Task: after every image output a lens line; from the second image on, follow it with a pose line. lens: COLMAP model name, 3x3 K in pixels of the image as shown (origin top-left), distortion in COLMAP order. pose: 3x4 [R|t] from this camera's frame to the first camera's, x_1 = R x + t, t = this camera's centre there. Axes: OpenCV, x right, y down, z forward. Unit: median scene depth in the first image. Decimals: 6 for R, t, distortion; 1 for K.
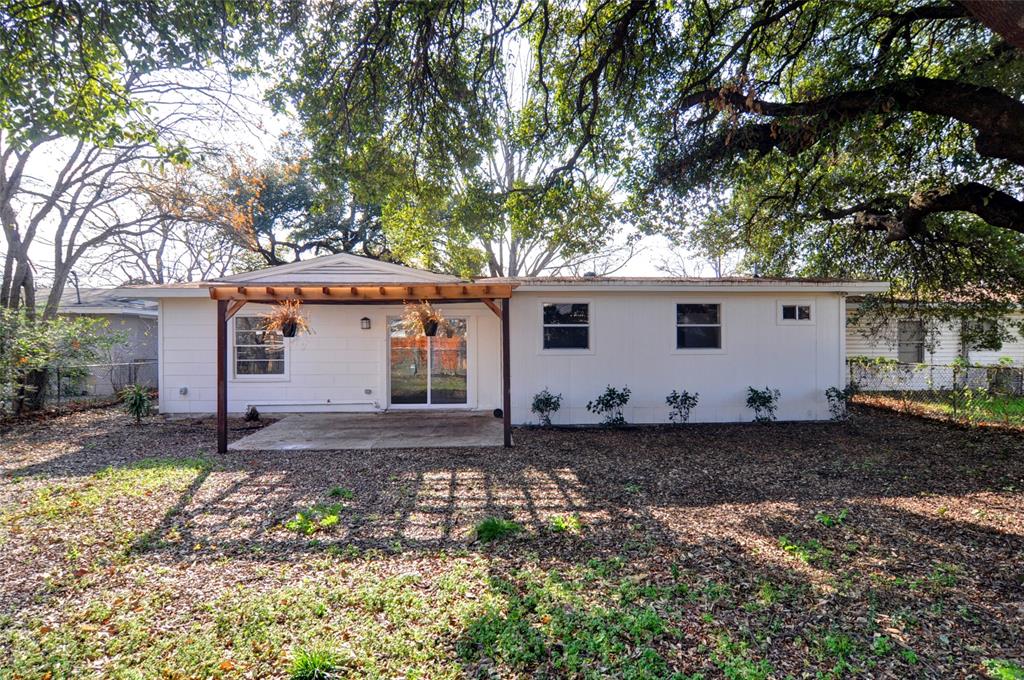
lens RADIAL K [[548.2, 0, 512.1], [0, 548.2, 342.3], [0, 0, 1]] dist [-0.019277, 0.011185]
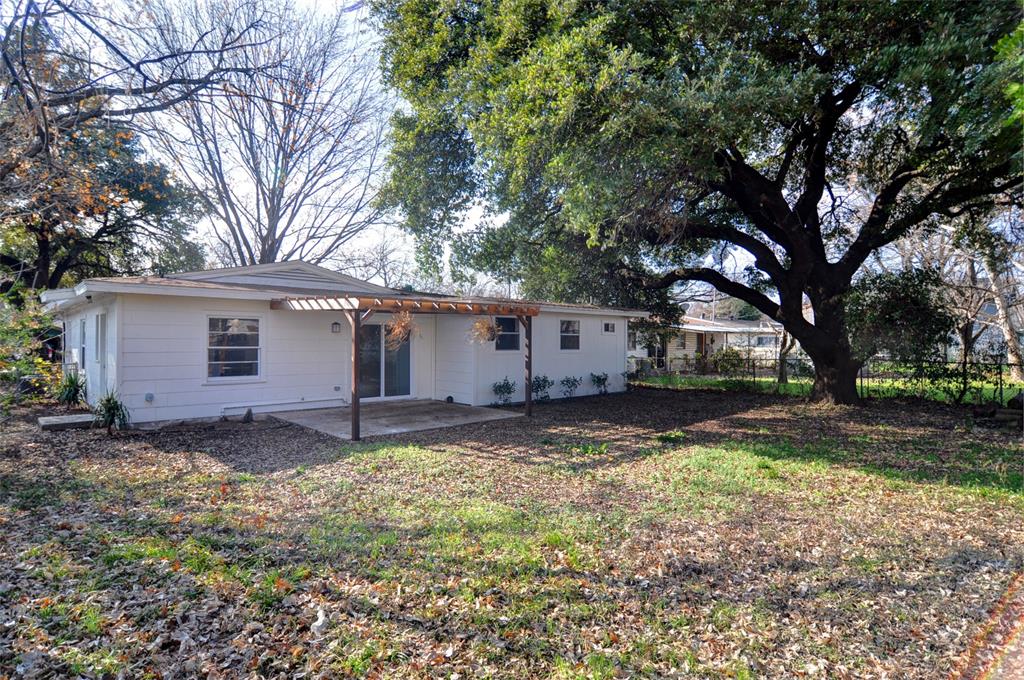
lens RADIAL K [[548.2, 0, 511.5], [0, 548.2, 340.5], [0, 0, 1]] dist [-0.019277, 0.011185]
pose [[0.766013, 0.007553, 0.642780, -0.787593], [-0.008226, 0.999964, -0.001947, -0.009771], [-0.642772, -0.003796, 0.766048, -0.092265]]
